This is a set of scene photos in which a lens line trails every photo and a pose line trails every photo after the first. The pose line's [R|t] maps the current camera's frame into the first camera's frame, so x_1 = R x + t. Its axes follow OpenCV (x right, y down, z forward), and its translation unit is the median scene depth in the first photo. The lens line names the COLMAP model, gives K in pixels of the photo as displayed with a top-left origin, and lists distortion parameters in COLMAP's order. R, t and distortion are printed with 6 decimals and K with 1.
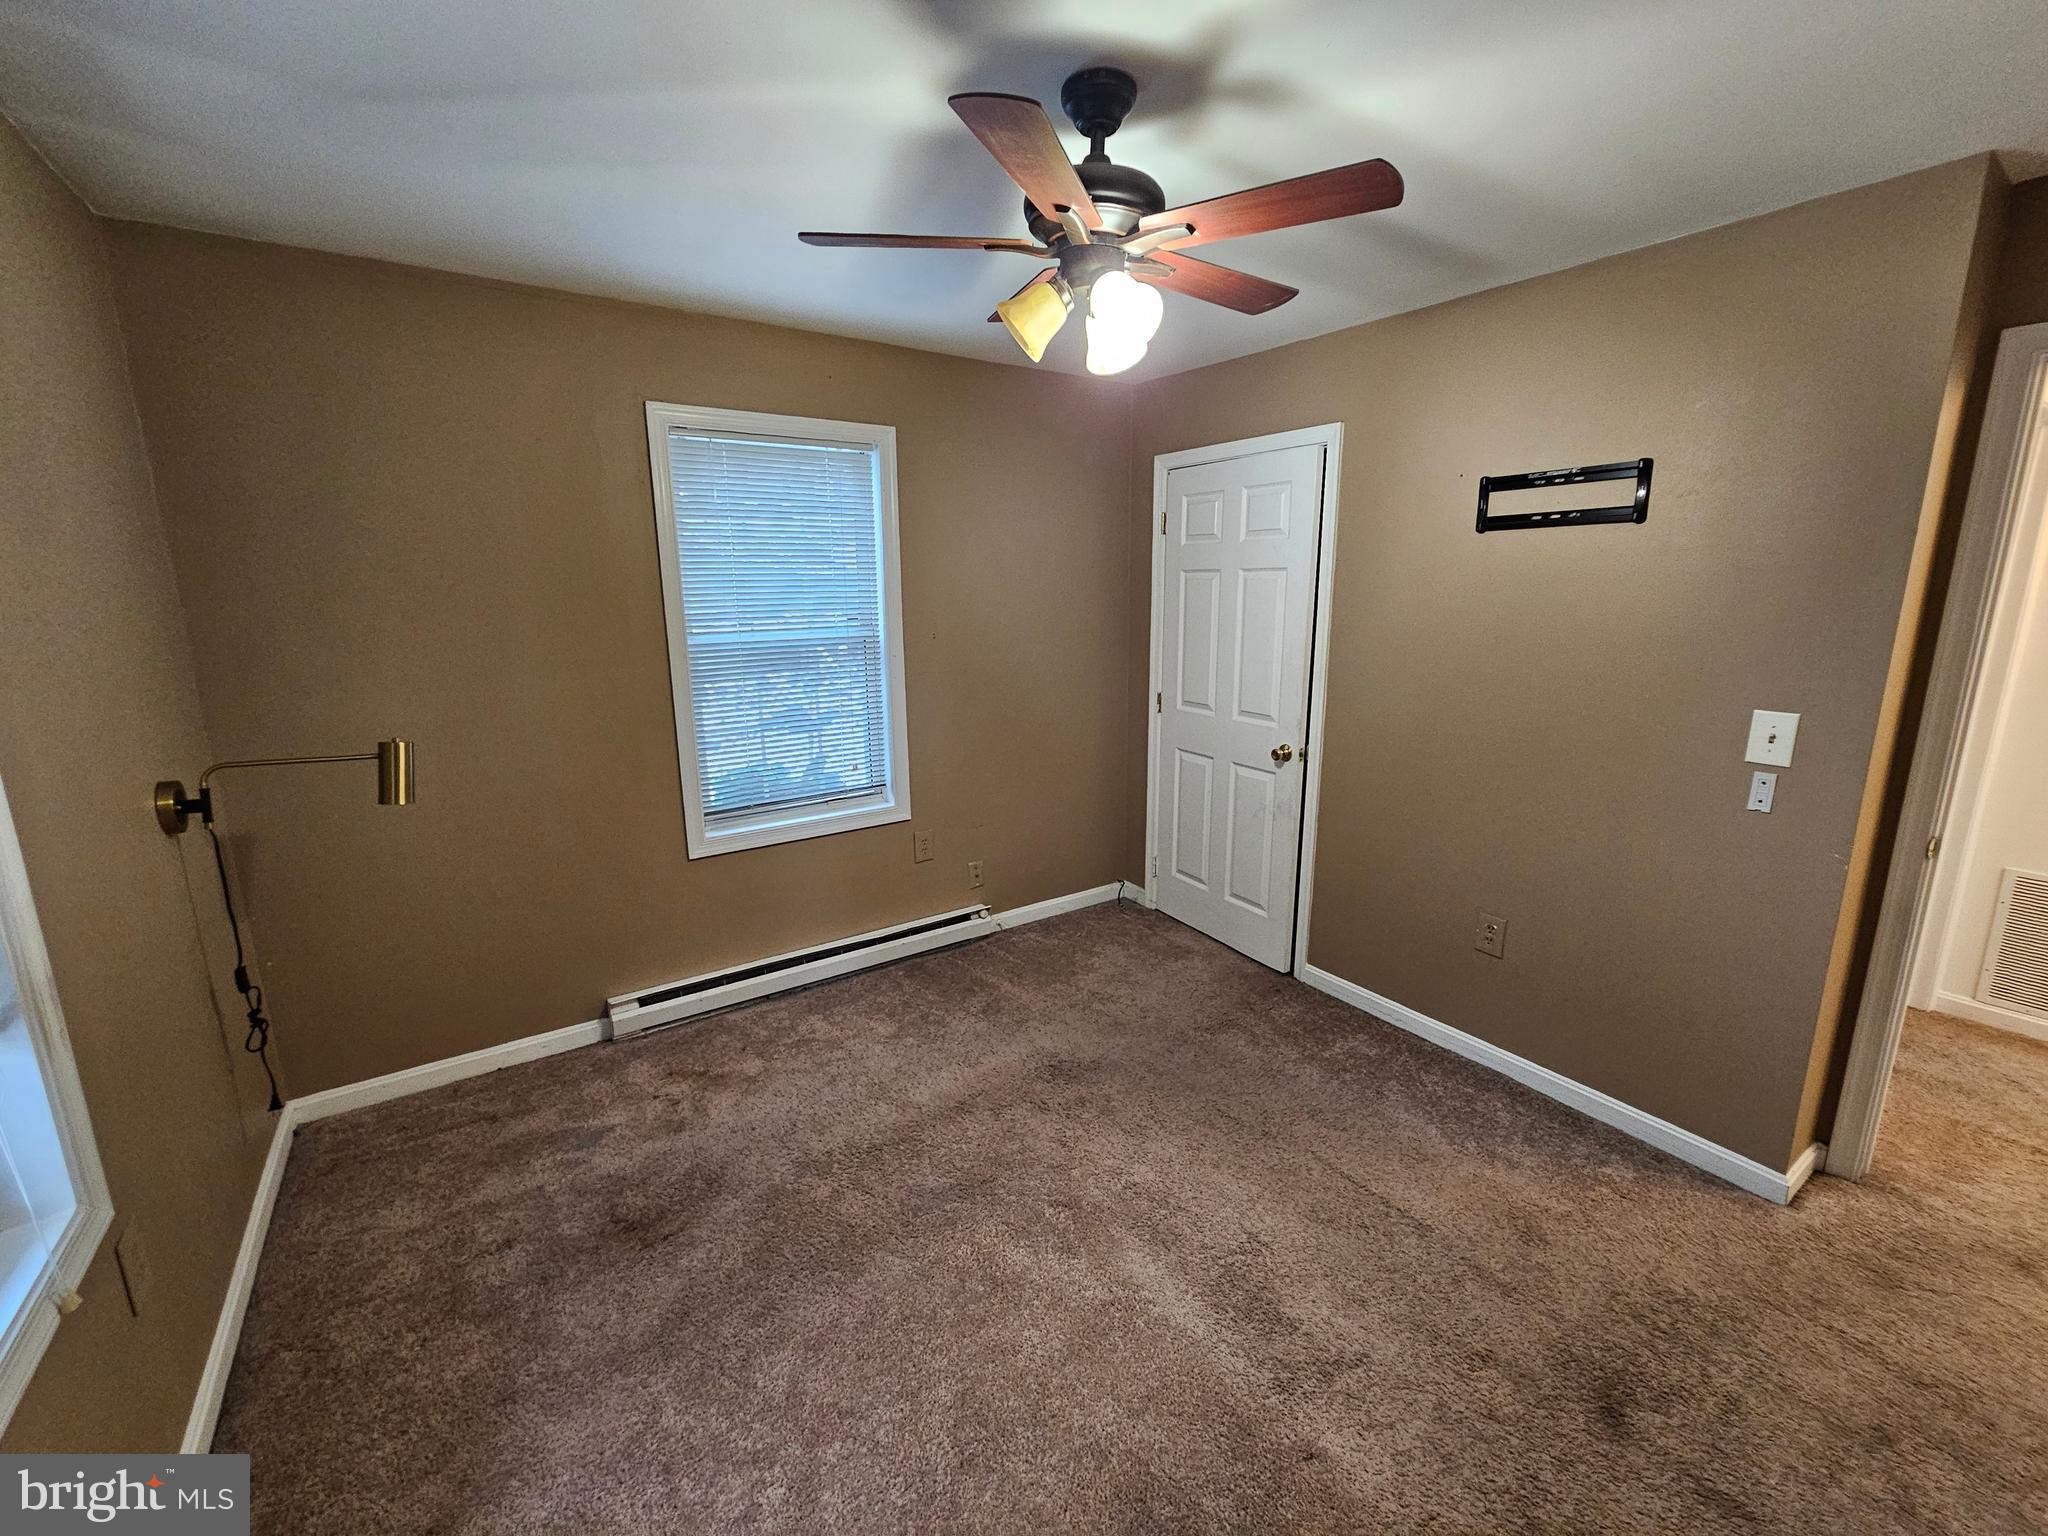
lens RADIAL K [[839.7, 0, 1028.4], [0, 839.7, 758.2], [0, 0, 1]] dist [-0.000942, -0.000251]
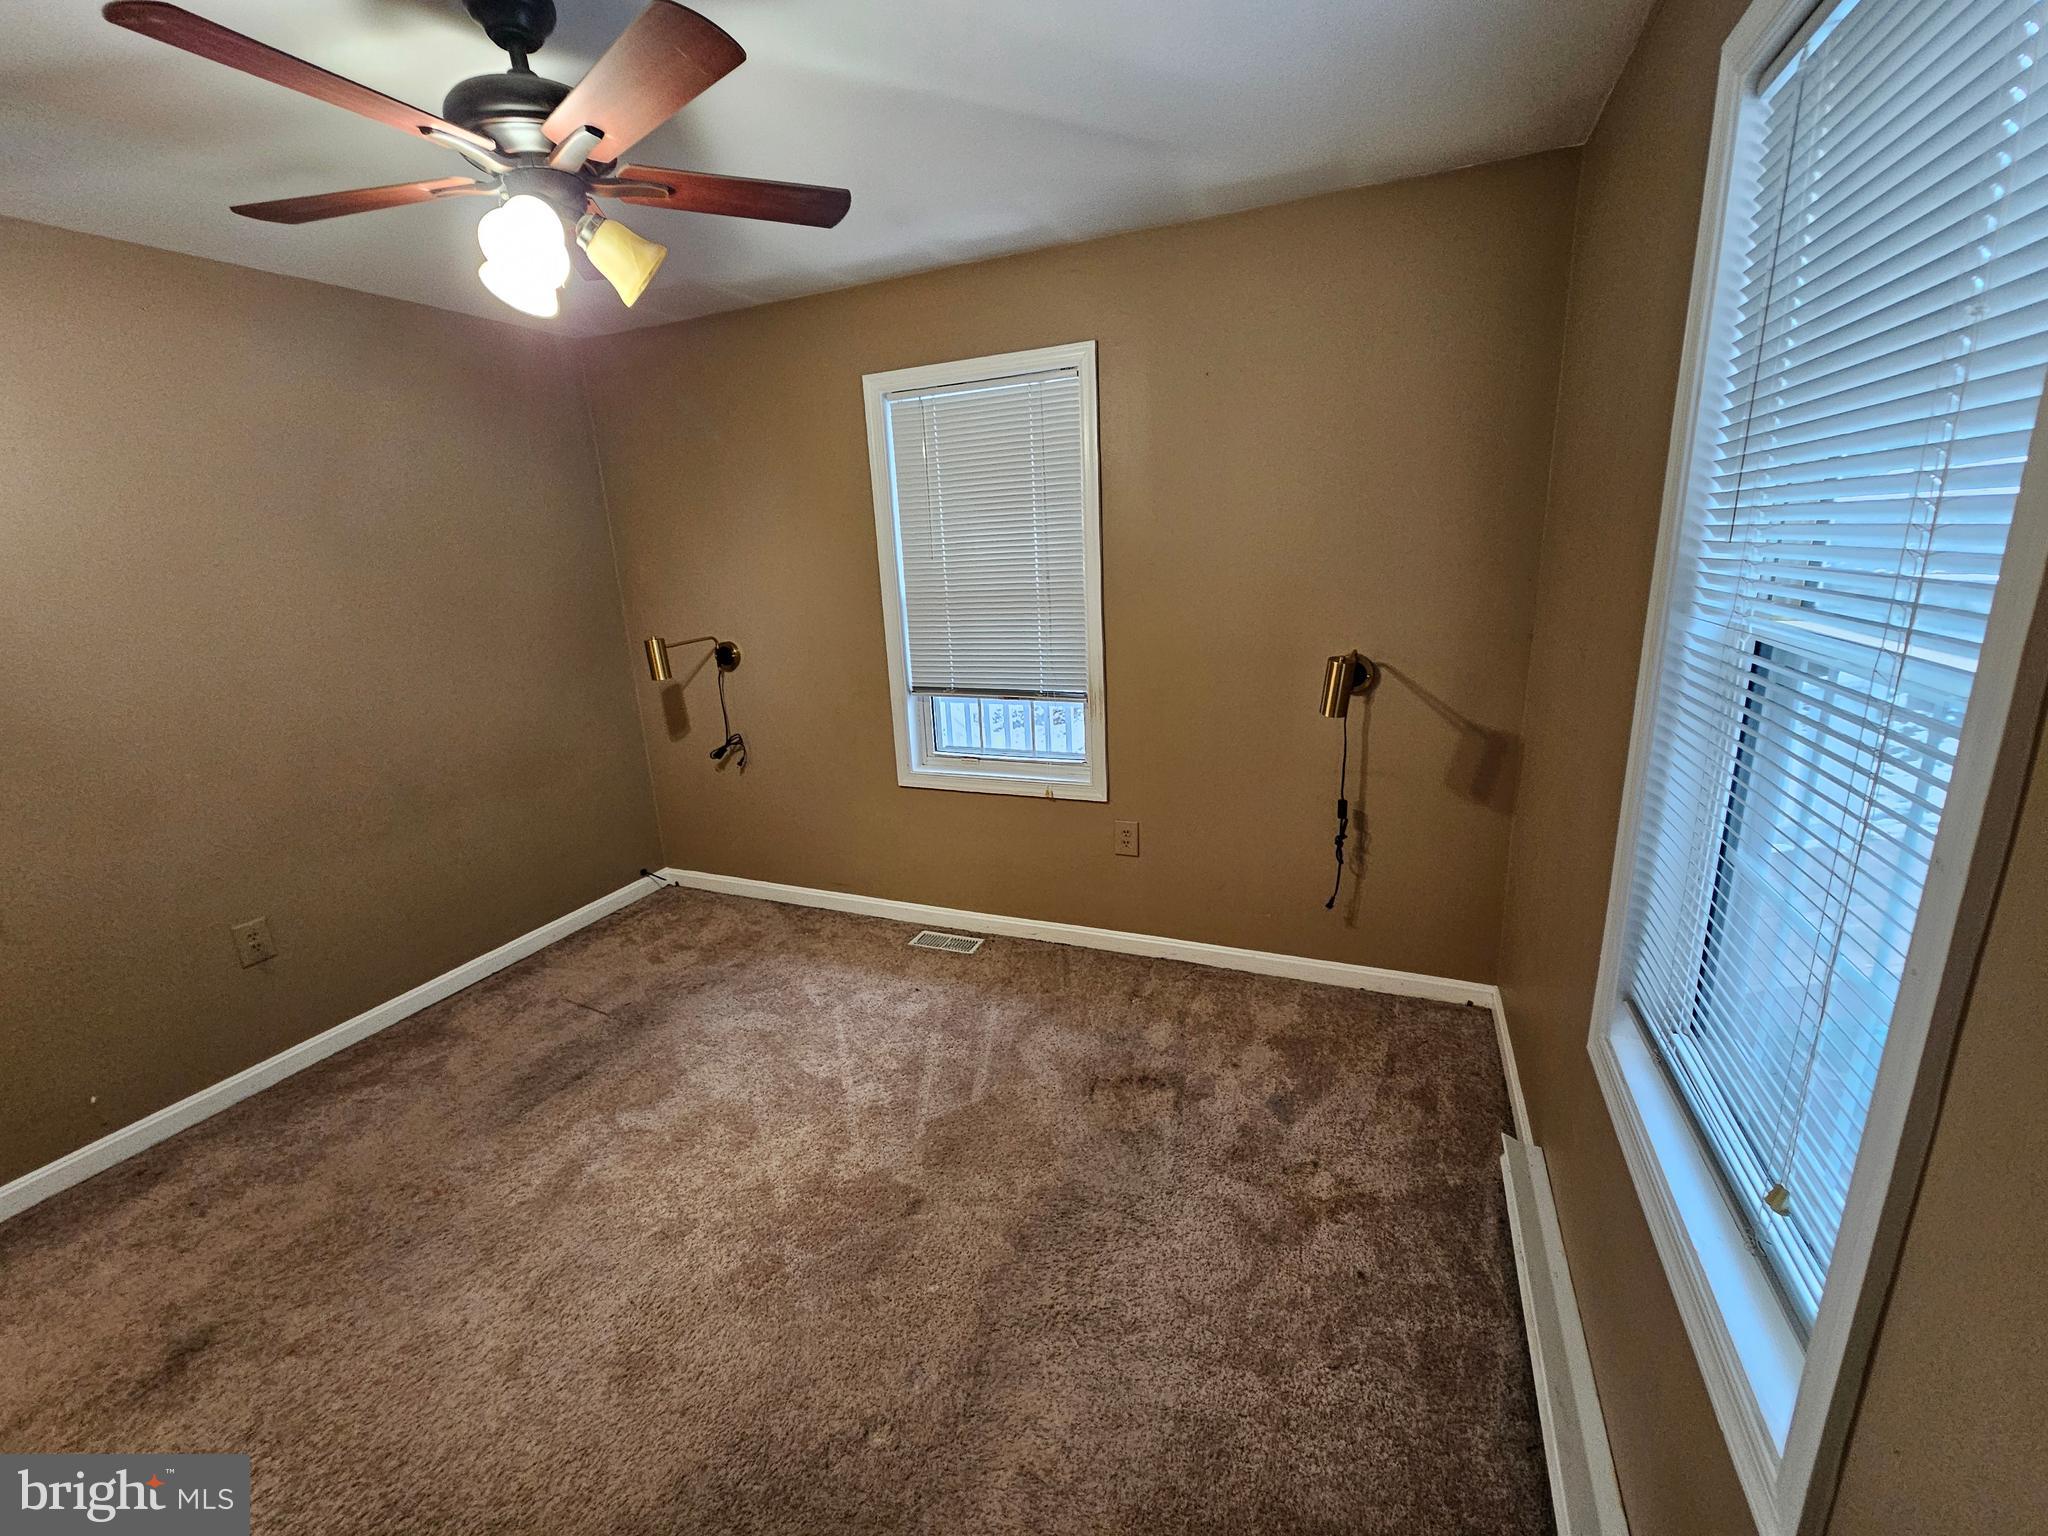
lens RADIAL K [[839.7, 0, 1028.4], [0, 839.7, 758.2], [0, 0, 1]] dist [-0.000942, -0.000251]
pose [[-0.844038, 0.178847, -0.505583, 0.117916], [-0.059541, 0.905673, 0.419775, -0.254662], [0.532968, 0.384408, -0.753774, 1.263365]]
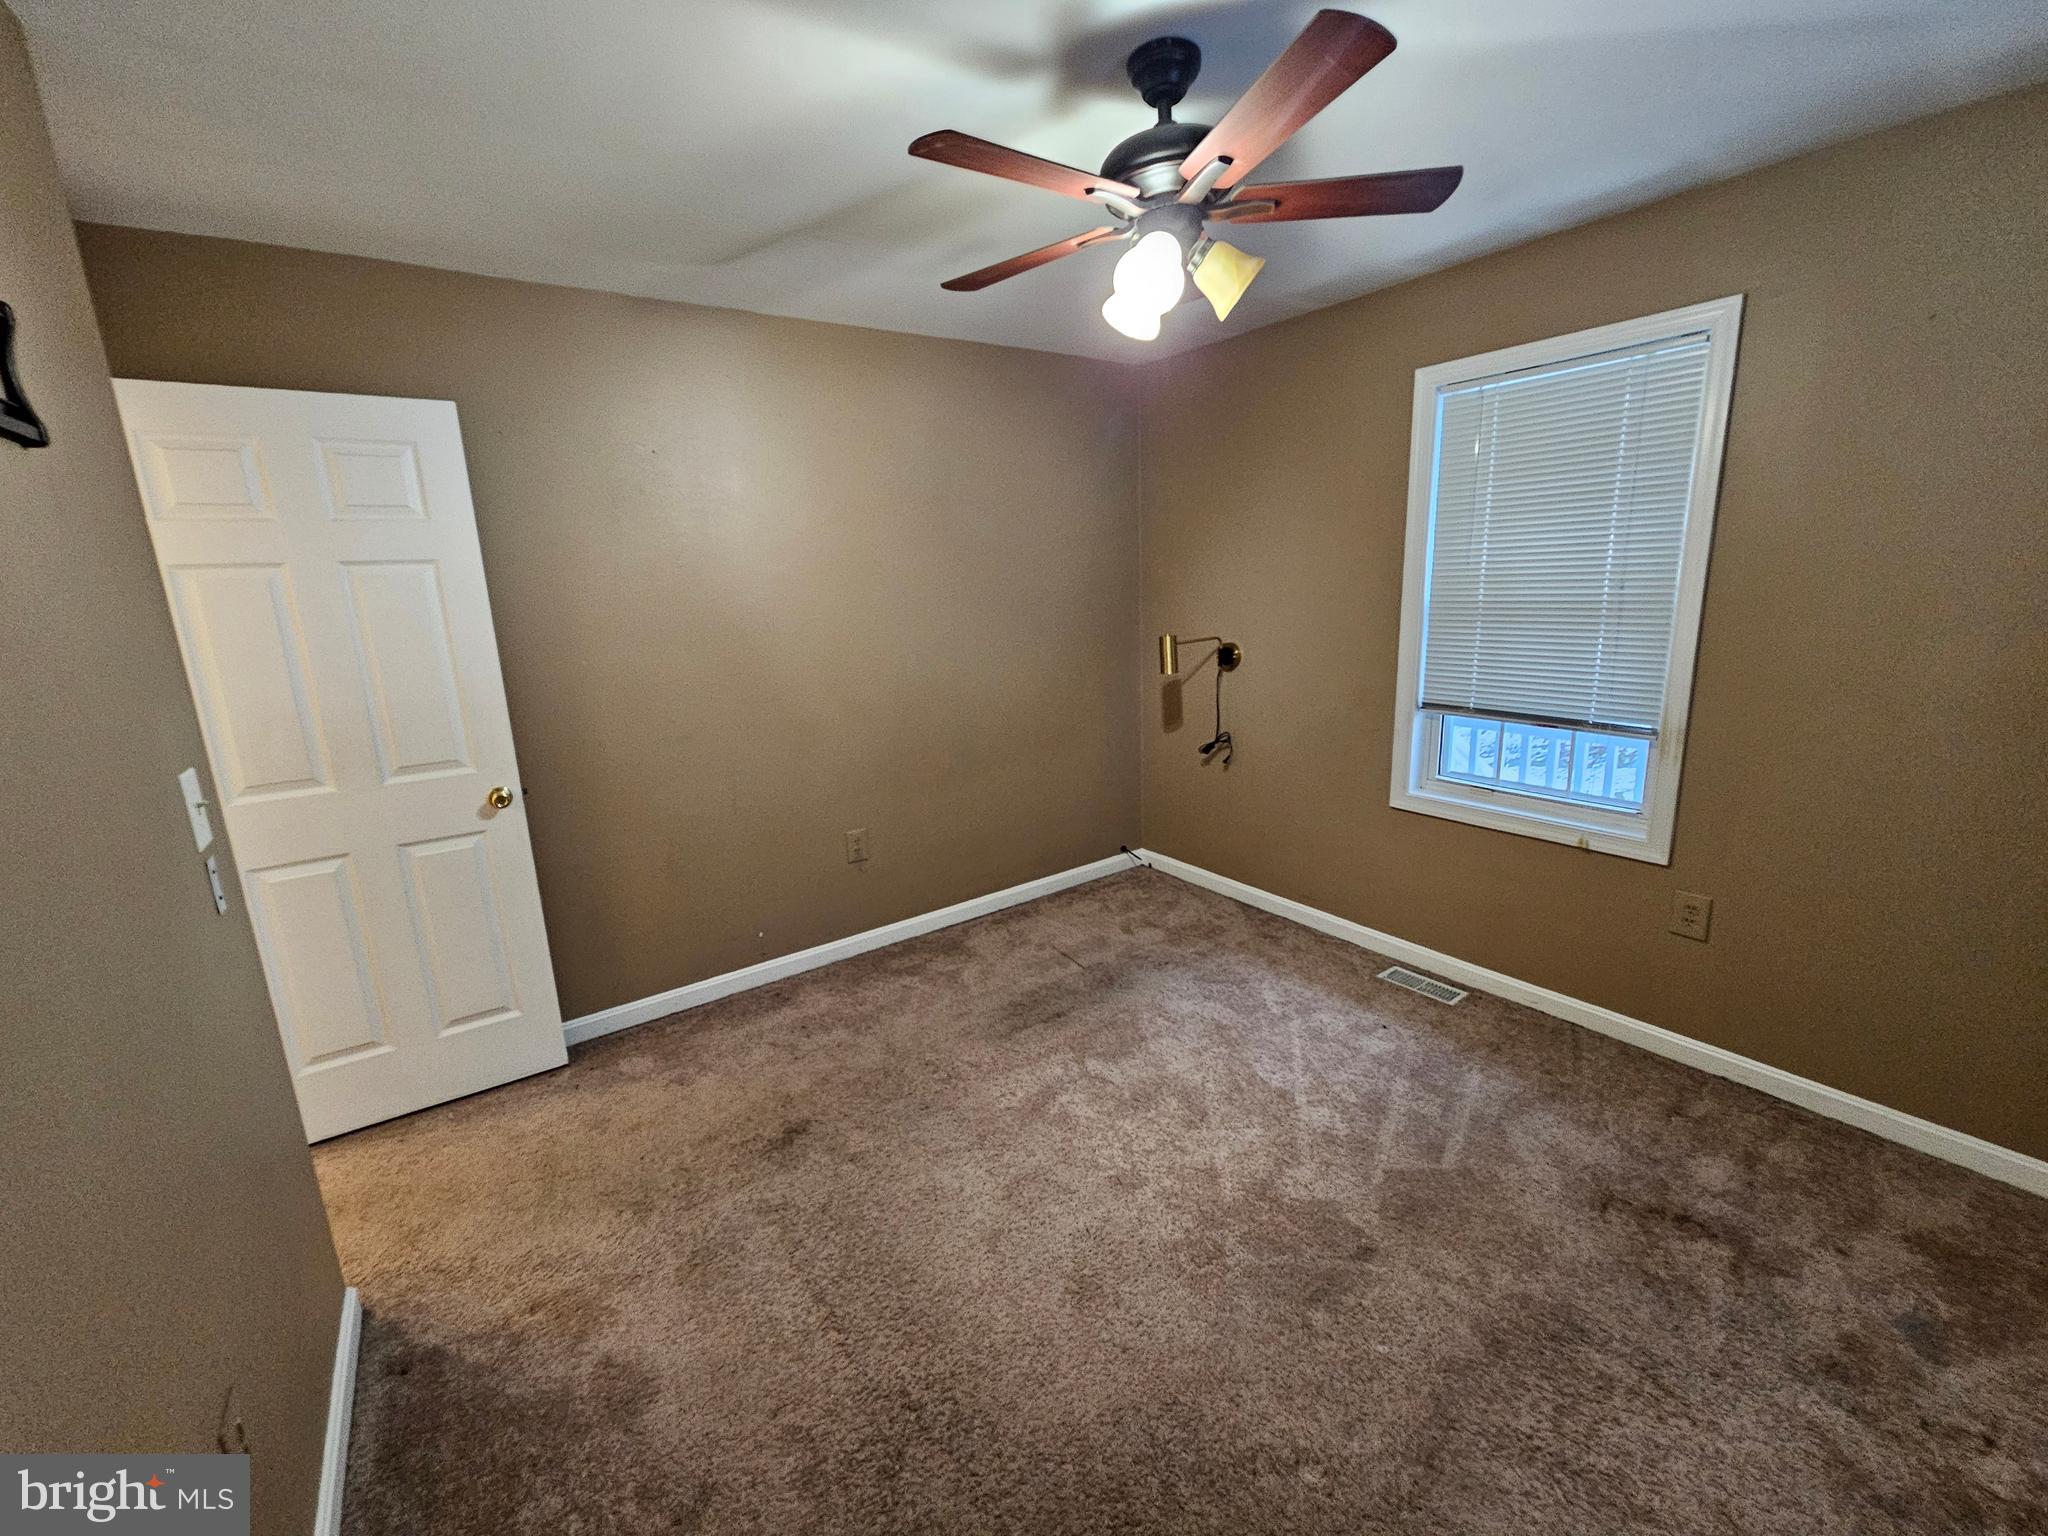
lens RADIAL K [[841.0, 0, 1028.8], [0, 841.0, 755.5], [0, 0, 1]] dist [-0.000649, 0.000107]
pose [[-0.998923, 0.045732, -0.007825, 0.163116], [0.038456, 0.910463, 0.411799, -0.246210], [0.025957, 0.411055, -0.911241, 1.256994]]
